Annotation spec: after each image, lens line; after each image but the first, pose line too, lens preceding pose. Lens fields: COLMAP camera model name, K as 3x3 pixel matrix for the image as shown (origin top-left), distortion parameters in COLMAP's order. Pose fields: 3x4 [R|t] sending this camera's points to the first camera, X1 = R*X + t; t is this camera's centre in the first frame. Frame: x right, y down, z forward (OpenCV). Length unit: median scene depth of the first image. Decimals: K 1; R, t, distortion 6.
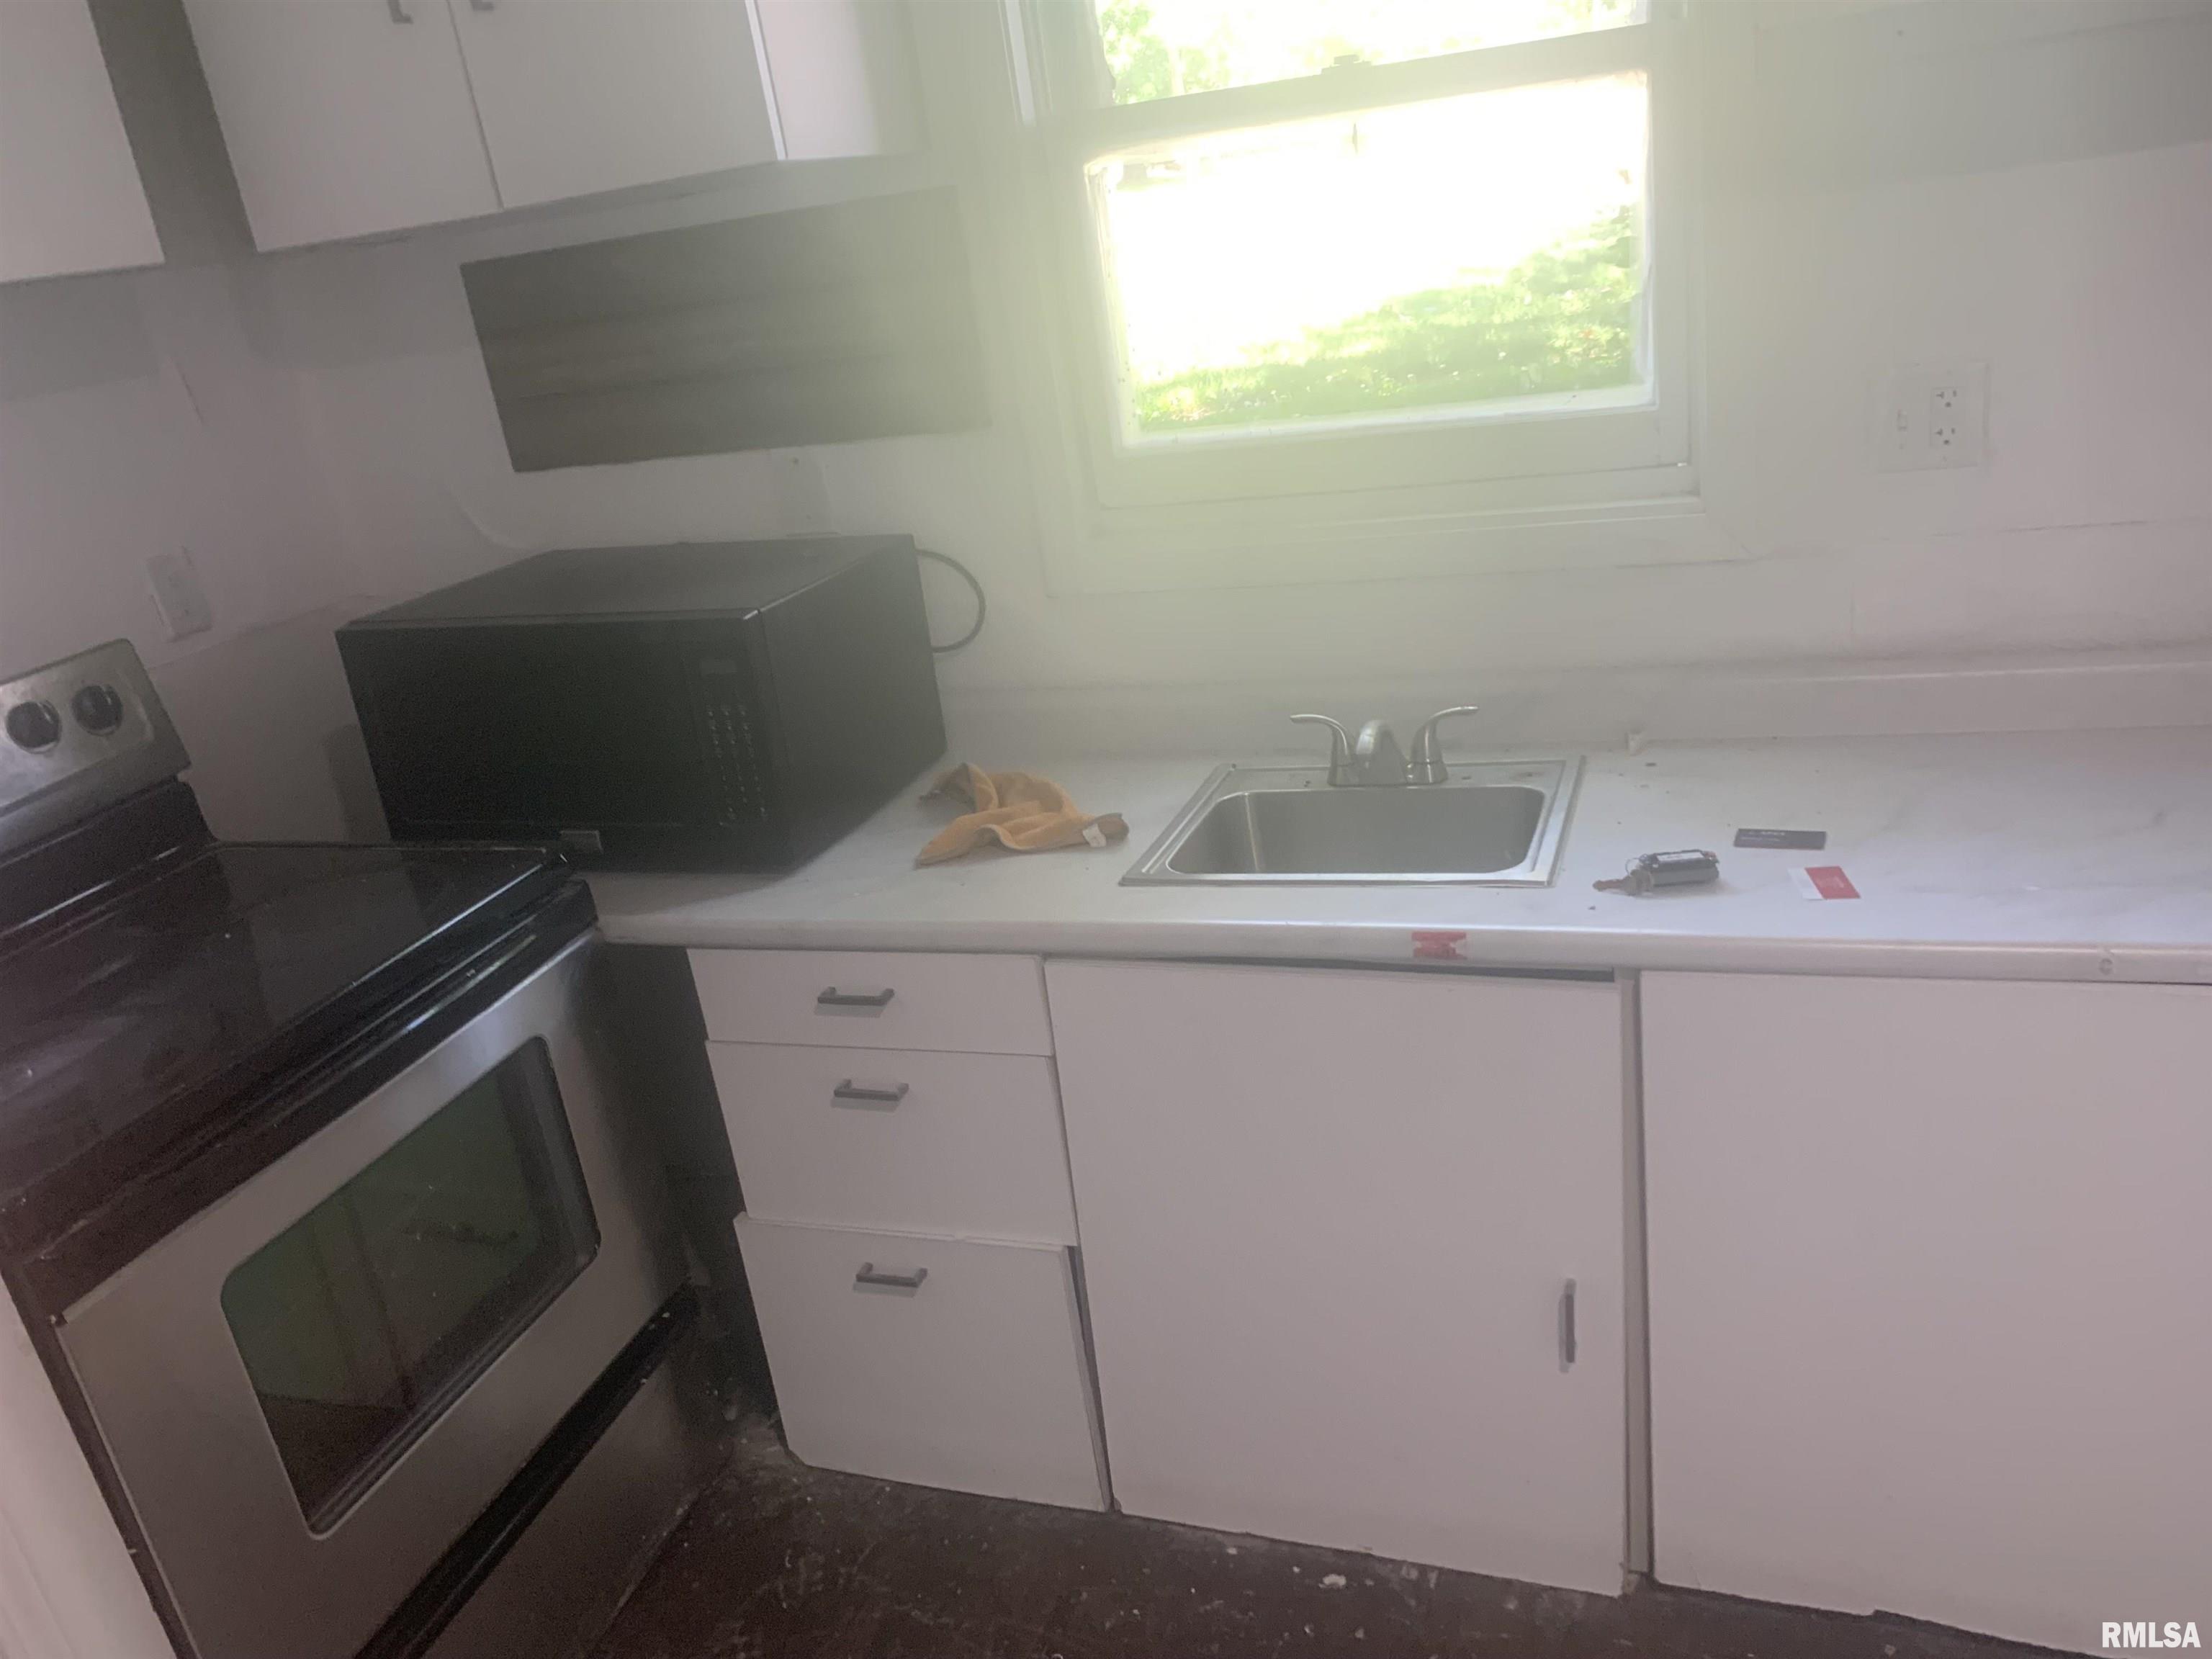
lens RADIAL K [[1692.1, 0, 1128.5], [0, 1692.1, 839.7], [0, 0, 1]] dist [0.031146, -0.045932]
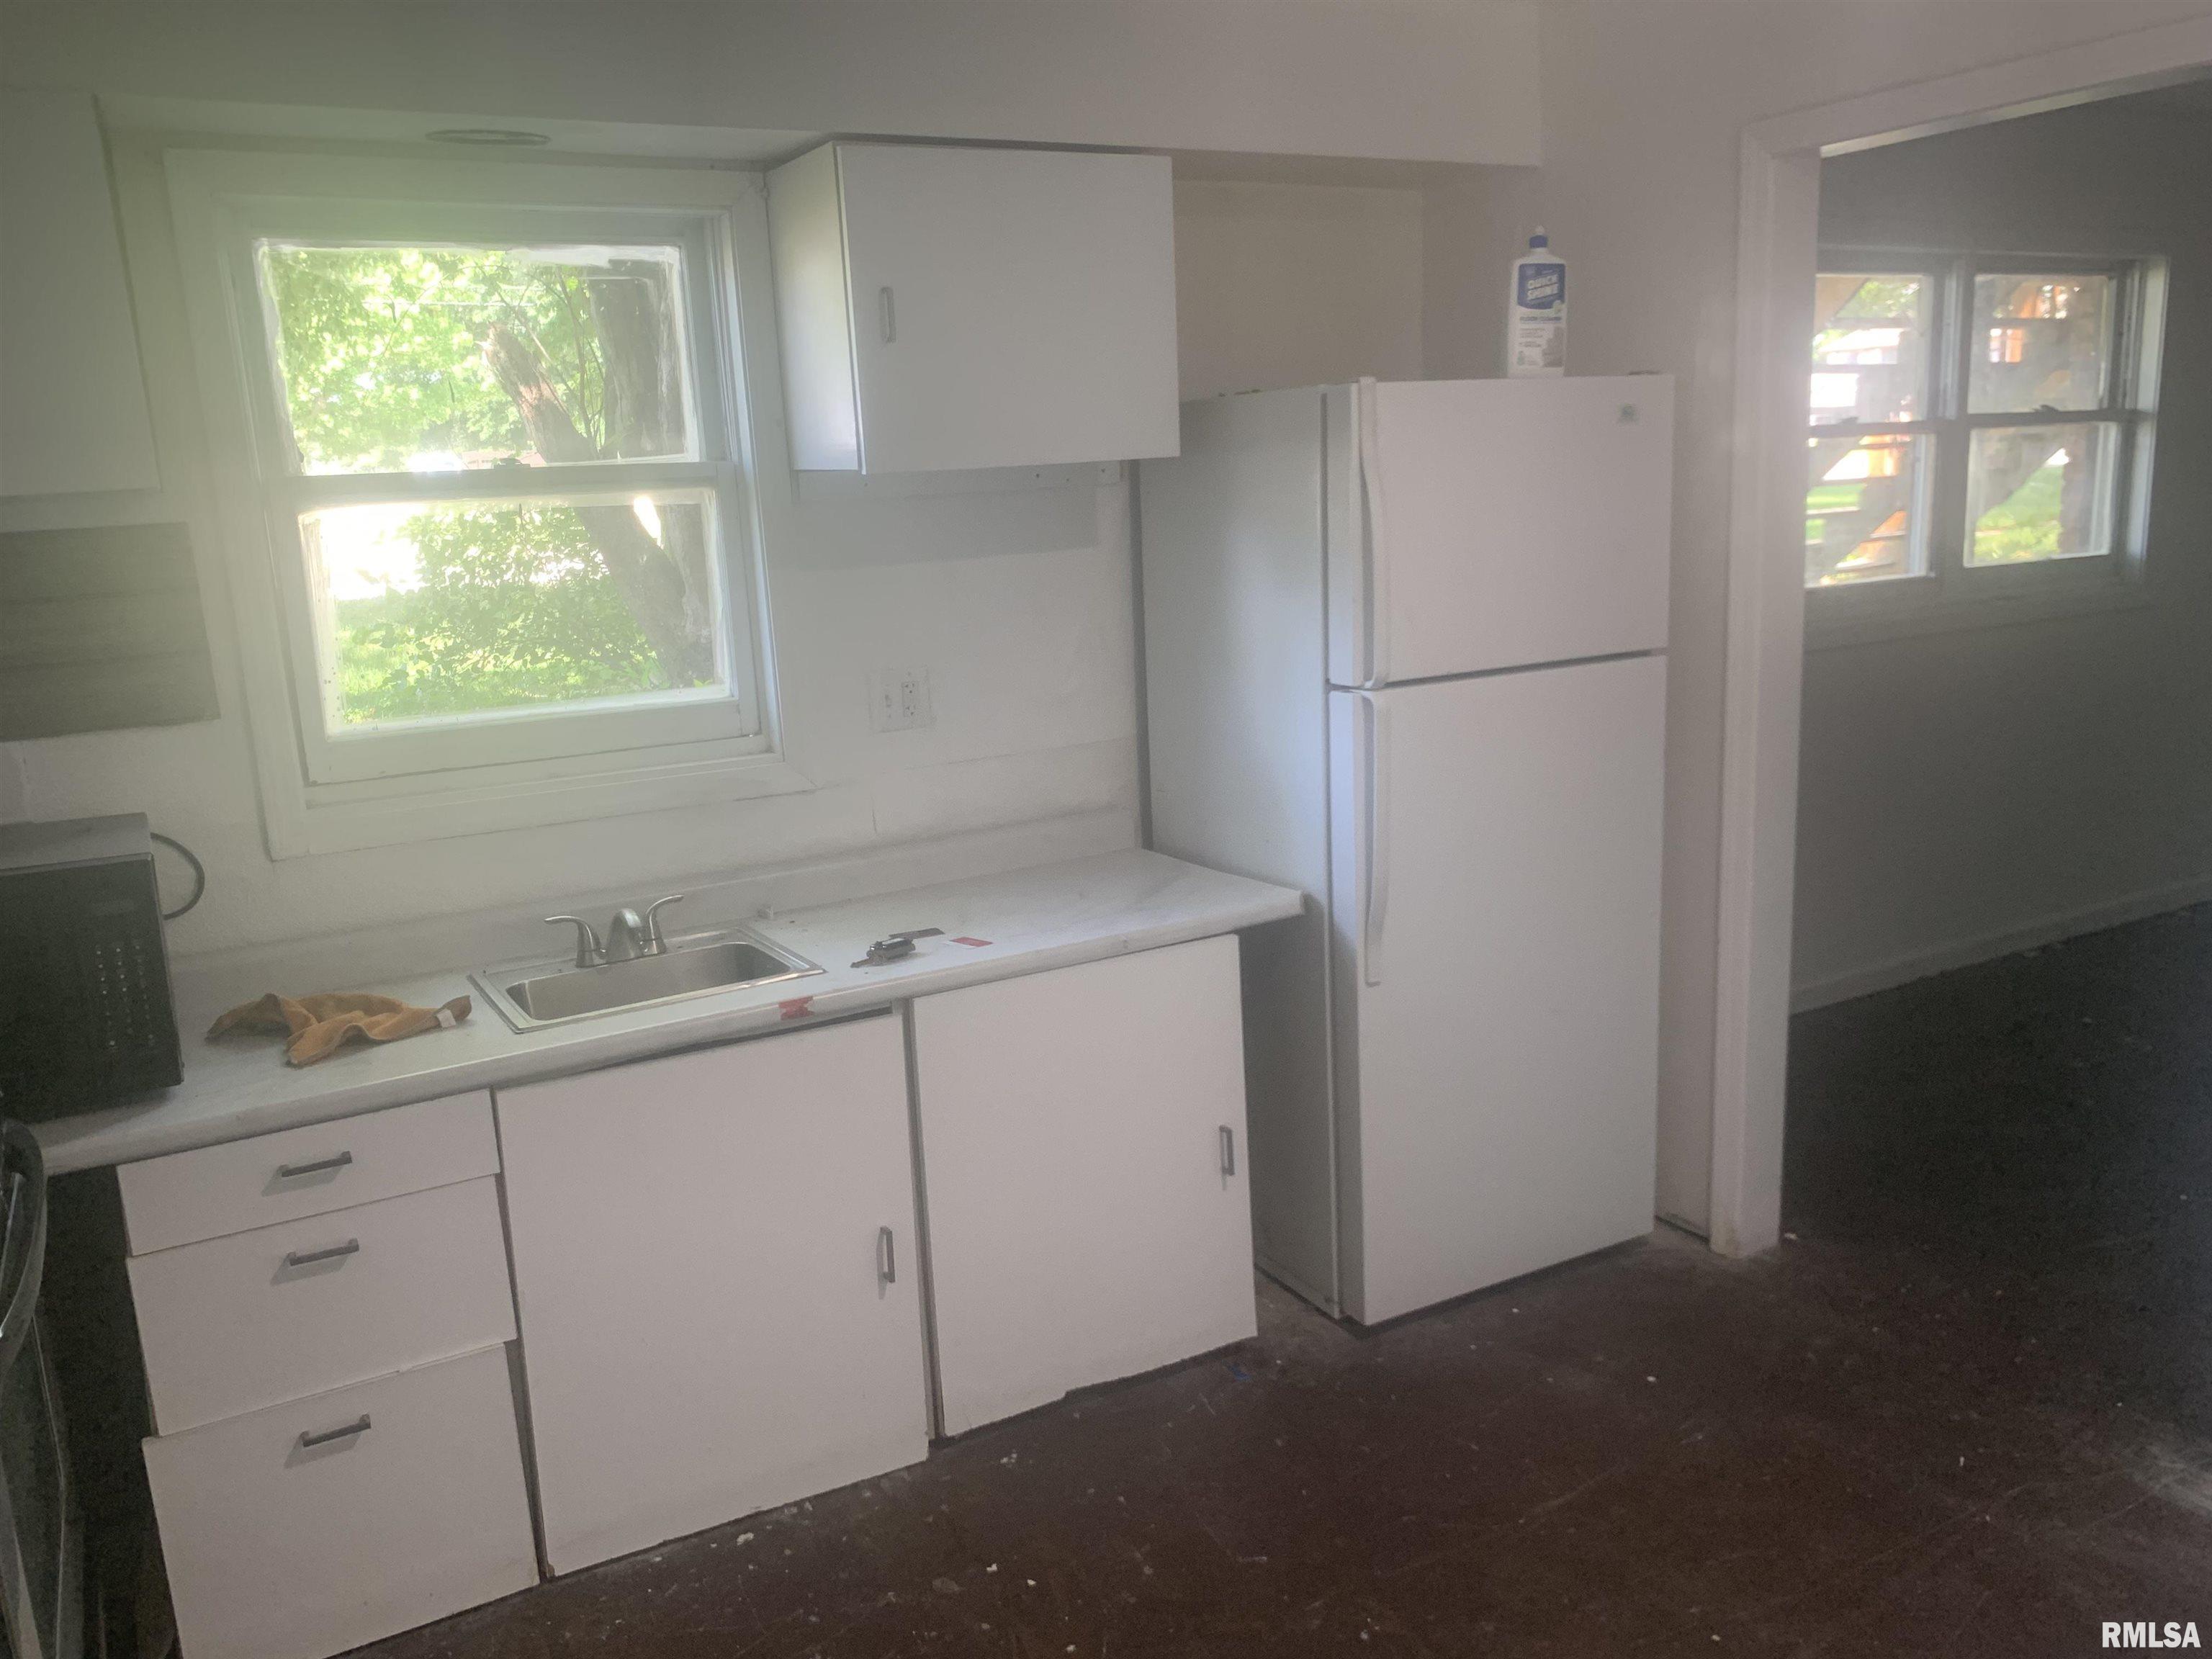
lens RADIAL K [[1692.1, 0, 1081.0], [0, 1692.1, 832.2], [0, 0, 1]] dist [0.031146, -0.045932]
pose [[0.671391, -0.051236, 0.739330, -0.619193], [0.232459, 0.961820, -0.144444, 0.154325], [-0.703702, 0.268842, 0.657668, -0.184905]]
